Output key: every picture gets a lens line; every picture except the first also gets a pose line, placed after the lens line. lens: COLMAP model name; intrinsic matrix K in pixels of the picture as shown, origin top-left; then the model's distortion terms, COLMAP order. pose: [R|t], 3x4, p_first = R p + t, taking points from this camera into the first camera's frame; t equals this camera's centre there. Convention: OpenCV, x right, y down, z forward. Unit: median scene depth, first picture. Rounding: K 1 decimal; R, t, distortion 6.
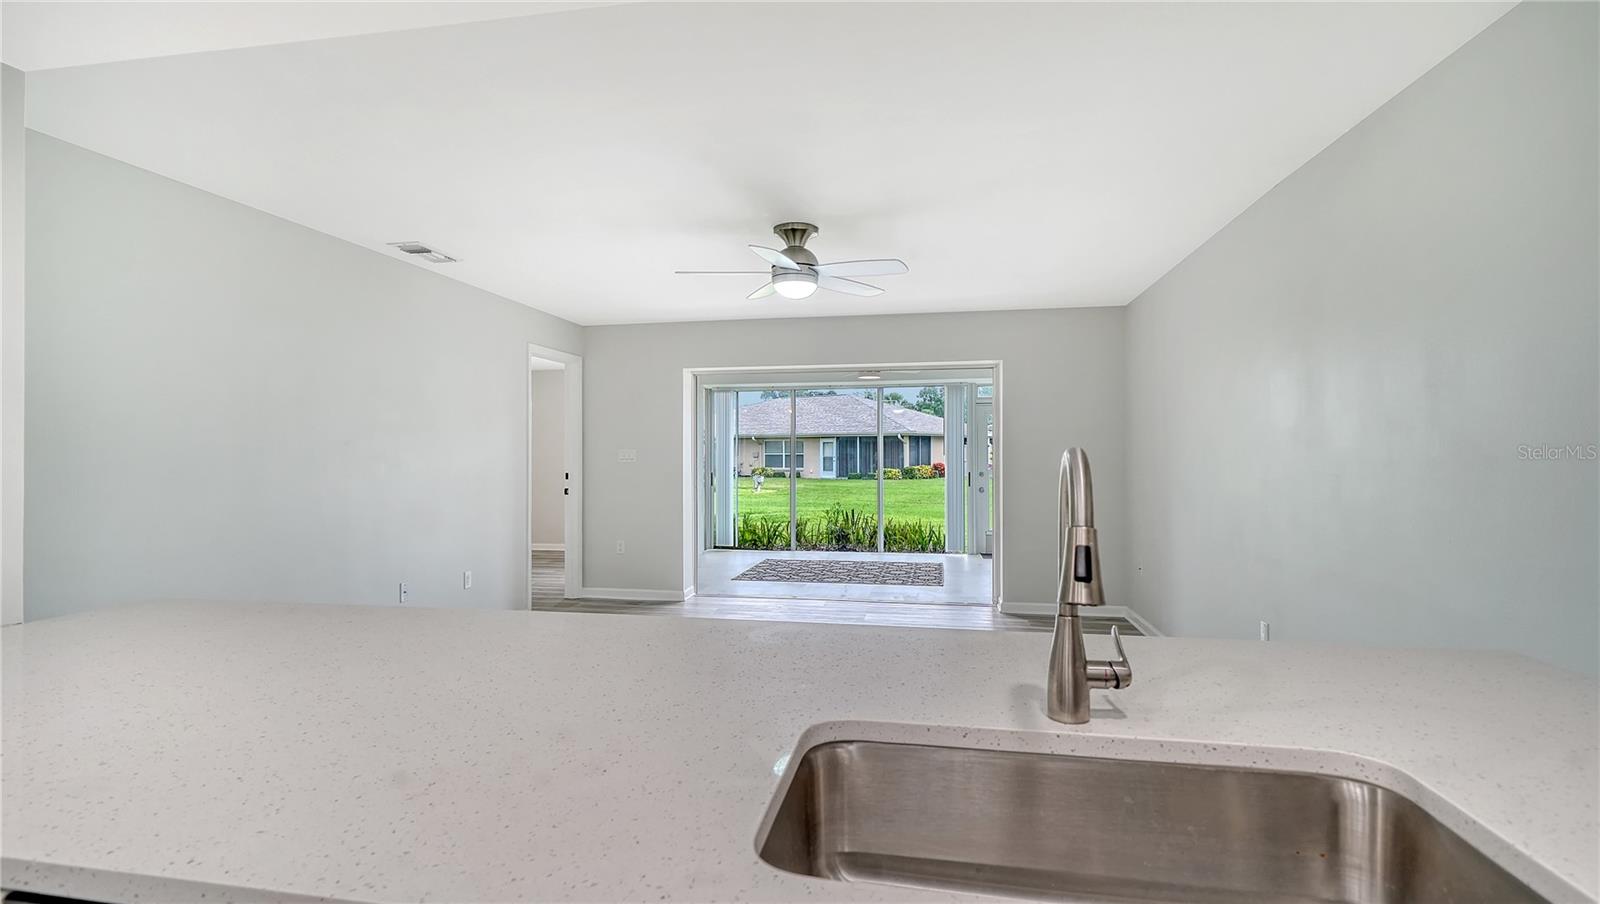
lens RADIAL K [[781.8, 0, 800.0], [0, 781.8, 452.0], [0, 0, 1]] dist [0.000049, 0.000032]
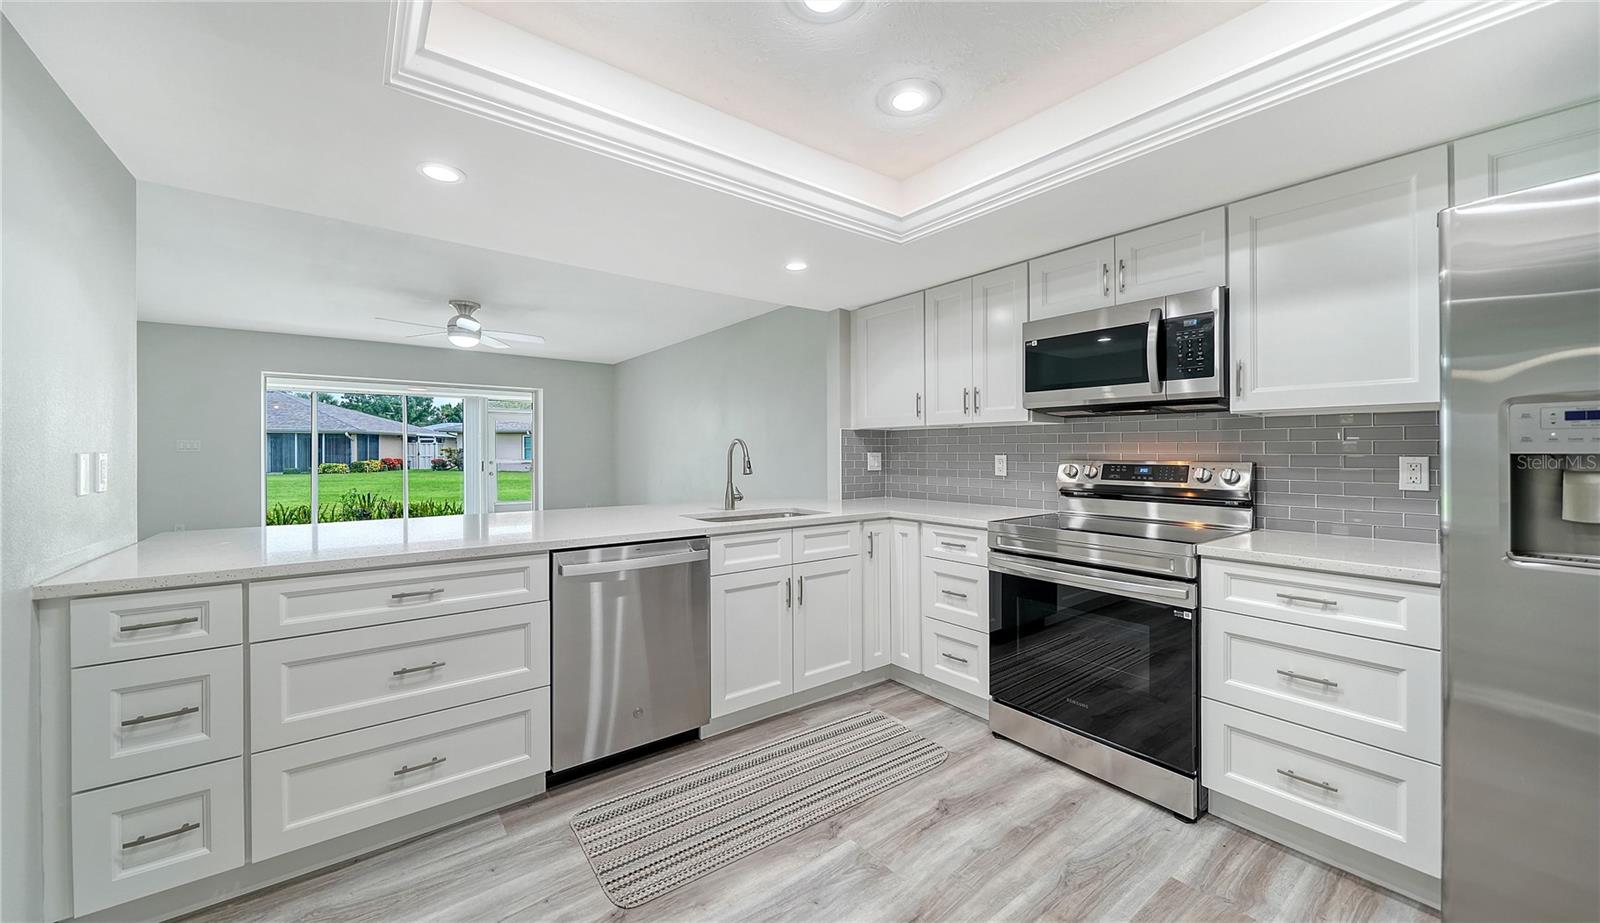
lens RADIAL K [[582.0, 0, 806.6], [0, 582.0, 452.4], [0, 0, 1]] dist [-0.002739, -0.000415]
pose [[0.671759, 0.001349, 0.740768, -0.056305], [-0.004008, 0.999990, 0.001814, 0.002089], [-0.740758, -0.004188, 0.671758, -0.044124]]
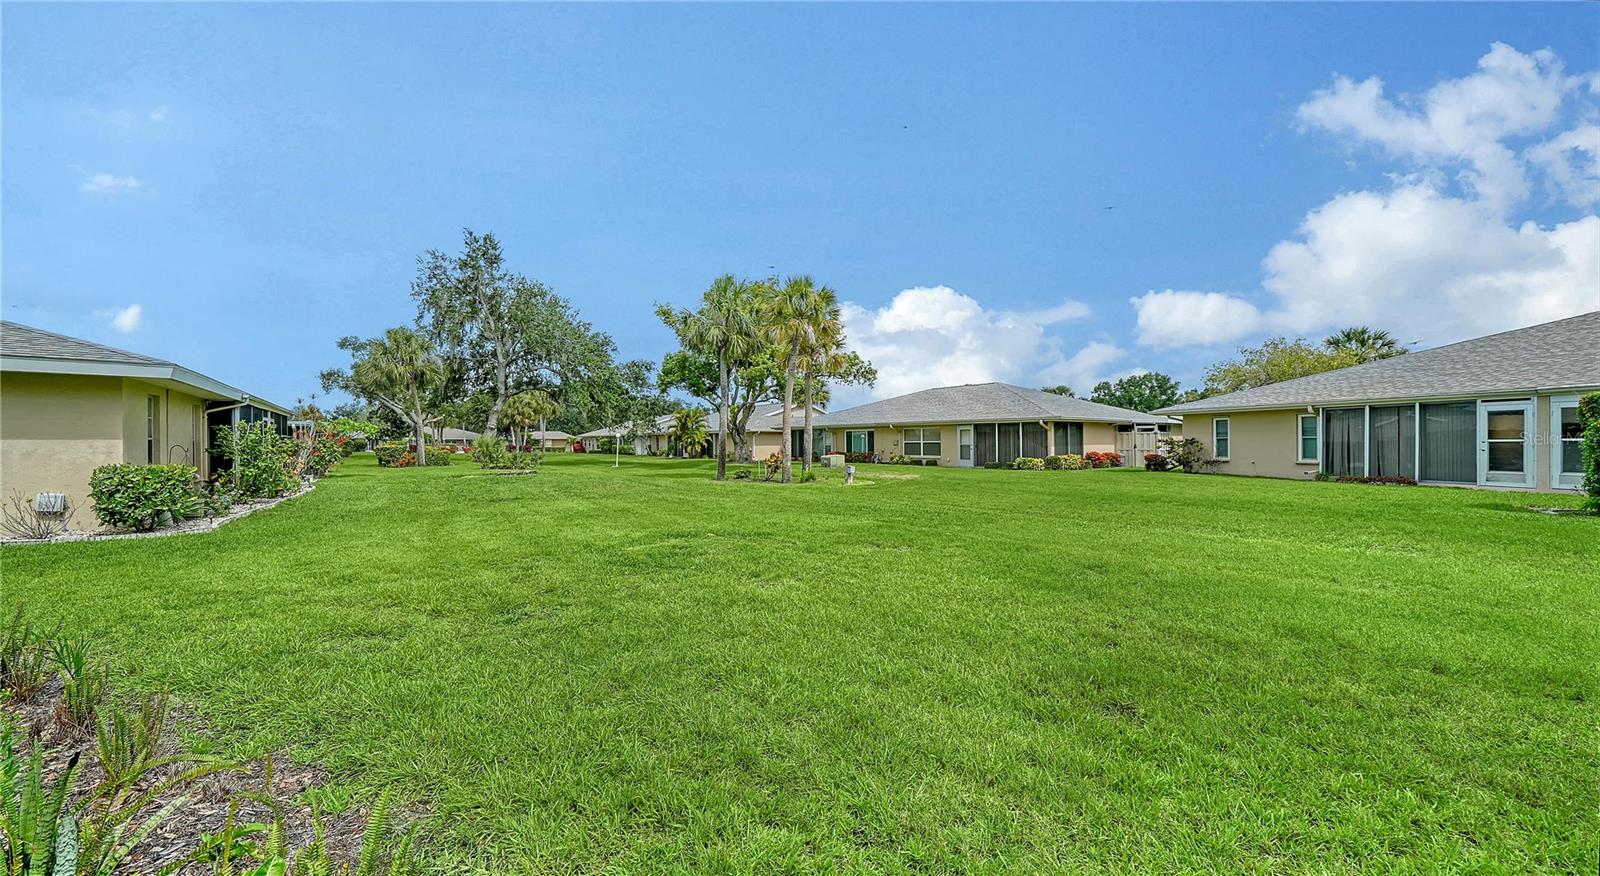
lens RADIAL K [[566.0, 0, 797.0], [0, 566.0, 444.0], [0, 0, 1]] dist [-0.021099, -0.000030]
pose [[0.941084, 0.002453, -0.338163, 0.103106], [-0.000724, 0.999986, 0.005240, 0.002091], [0.338171, -0.004687, 0.941073, 0.370300]]
